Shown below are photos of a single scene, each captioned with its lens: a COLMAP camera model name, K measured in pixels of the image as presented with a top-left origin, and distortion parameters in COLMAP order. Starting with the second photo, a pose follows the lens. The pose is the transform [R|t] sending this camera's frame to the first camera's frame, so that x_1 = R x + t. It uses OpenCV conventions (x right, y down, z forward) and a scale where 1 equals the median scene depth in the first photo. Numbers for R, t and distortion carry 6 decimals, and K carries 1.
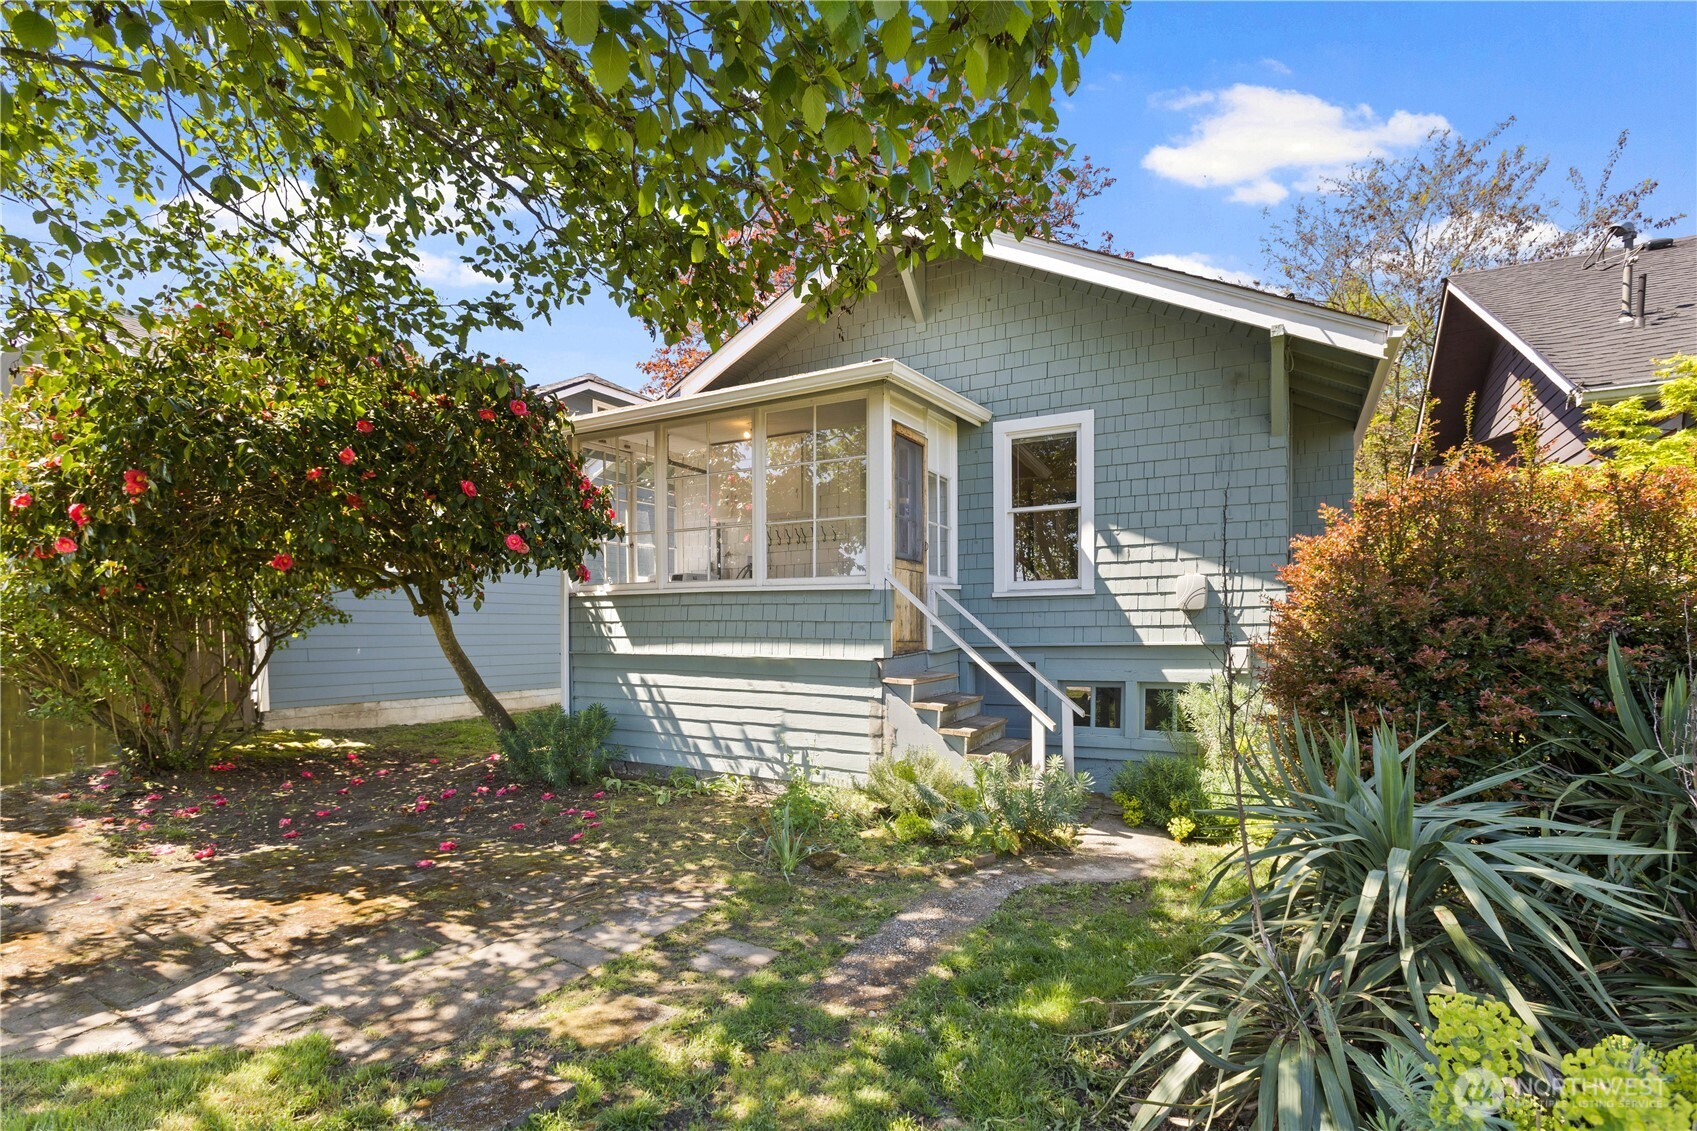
lens RADIAL K [[759.6, 0, 801.2], [0, 759.6, 652.6], [0, 0, 1]] dist [-0.015748, 0.009330]
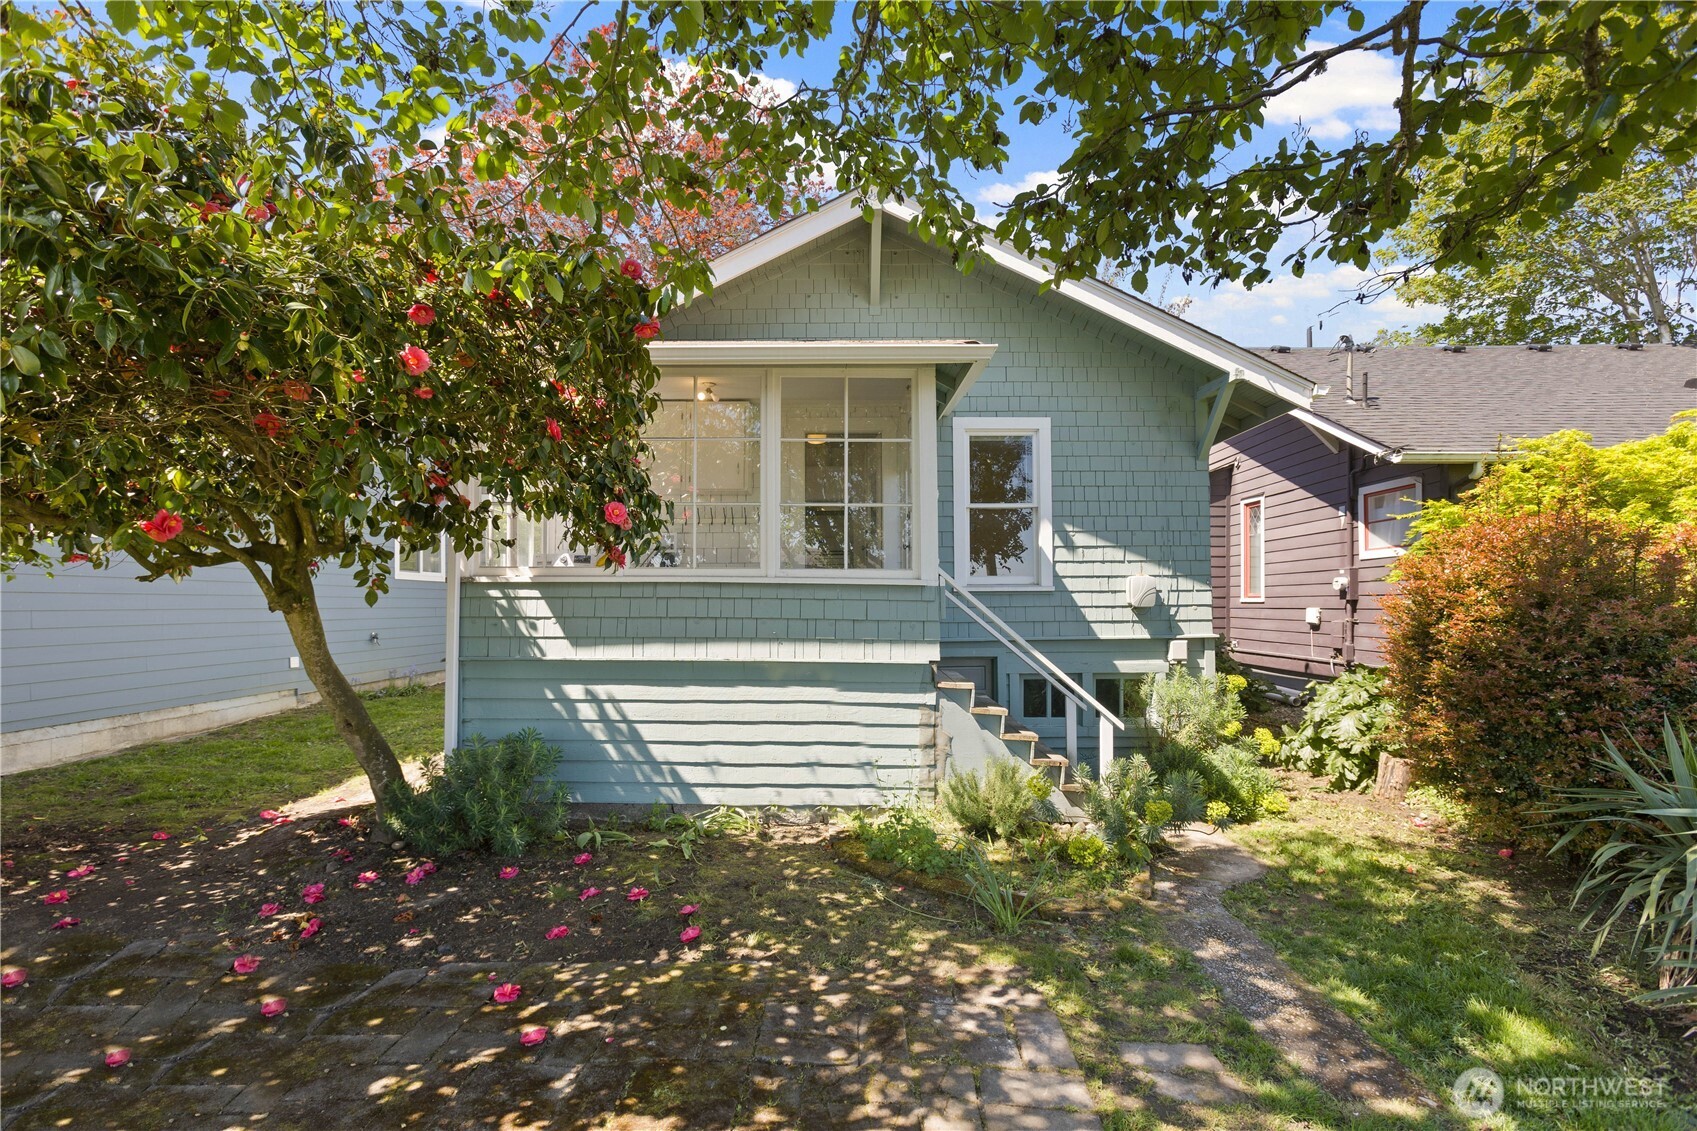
lens RADIAL K [[759.6, 0, 842.5], [0, 759.6, 587.1], [0, 0, 1]] dist [-0.015748, 0.009330]
pose [[0.877035, 0.015836, 0.480166, -0.386338], [0.011092, 0.998523, -0.053192, -0.029854], [-0.480299, 0.051977, 0.875564, 0.222307]]
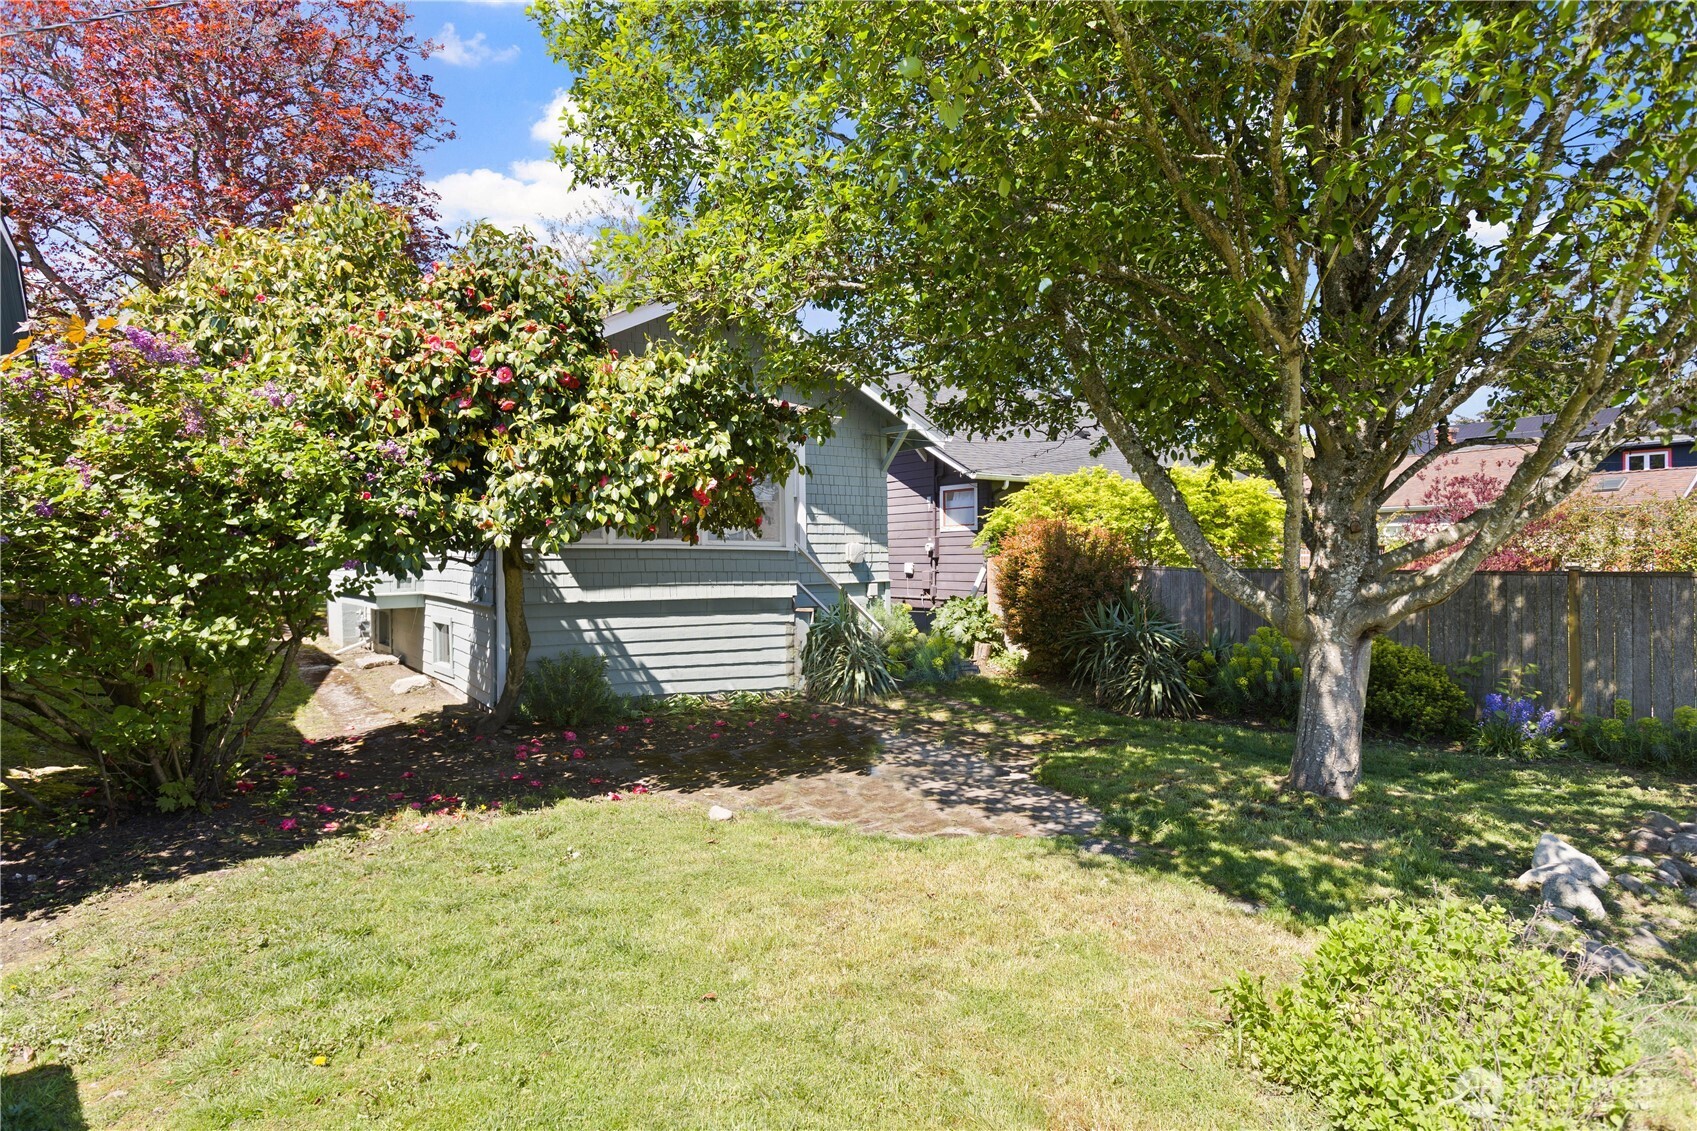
lens RADIAL K [[972.2, 0, 851.1], [0, 972.2, 555.4], [0, 0, 1]] dist [0.027377, 0.003154]
pose [[0.409321, 0.005910, 0.912371, -1.480220], [0.030388, 0.999336, -0.020107, -0.027759], [-0.911884, 0.035956, 0.408870, 0.078055]]
